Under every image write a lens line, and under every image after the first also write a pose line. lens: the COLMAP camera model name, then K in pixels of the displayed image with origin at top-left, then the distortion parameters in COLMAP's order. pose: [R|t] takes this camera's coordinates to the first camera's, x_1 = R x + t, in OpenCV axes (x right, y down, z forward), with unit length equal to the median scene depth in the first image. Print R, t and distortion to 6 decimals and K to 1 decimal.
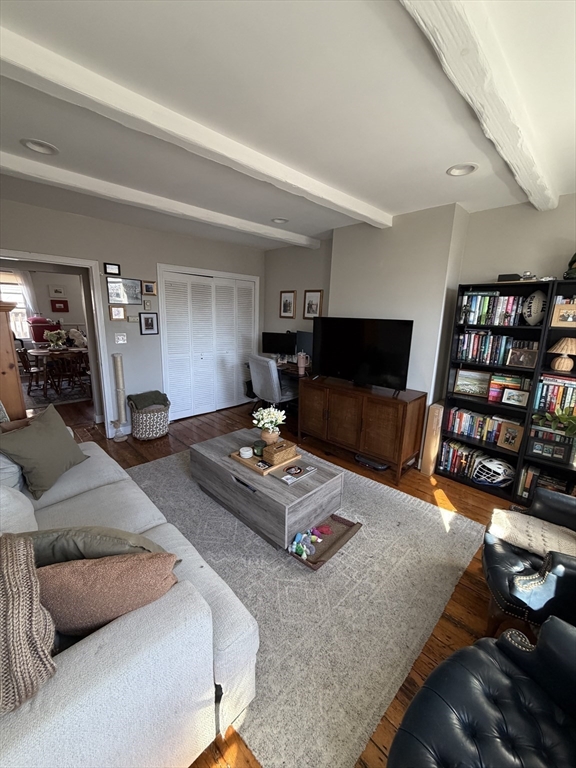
lens RADIAL K [[305.0, 0, 288.6], [0, 305.0, 380.8], [0, 0, 1]] dist [0.000450, -0.000358]
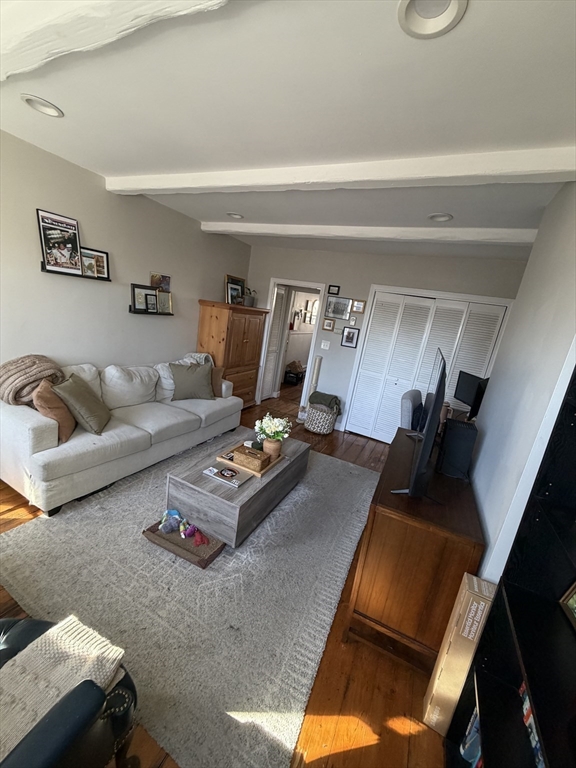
lens RADIAL K [[305.0, 0, 288.6], [0, 305.0, 380.8], [0, 0, 1]] dist [0.000450, -0.000358]
pose [[0.324736, 0.237959, -0.915381, 0.745786], [-0.338981, 0.932818, 0.122236, -0.139547], [0.882971, 0.270602, 0.383583, 0.584497]]
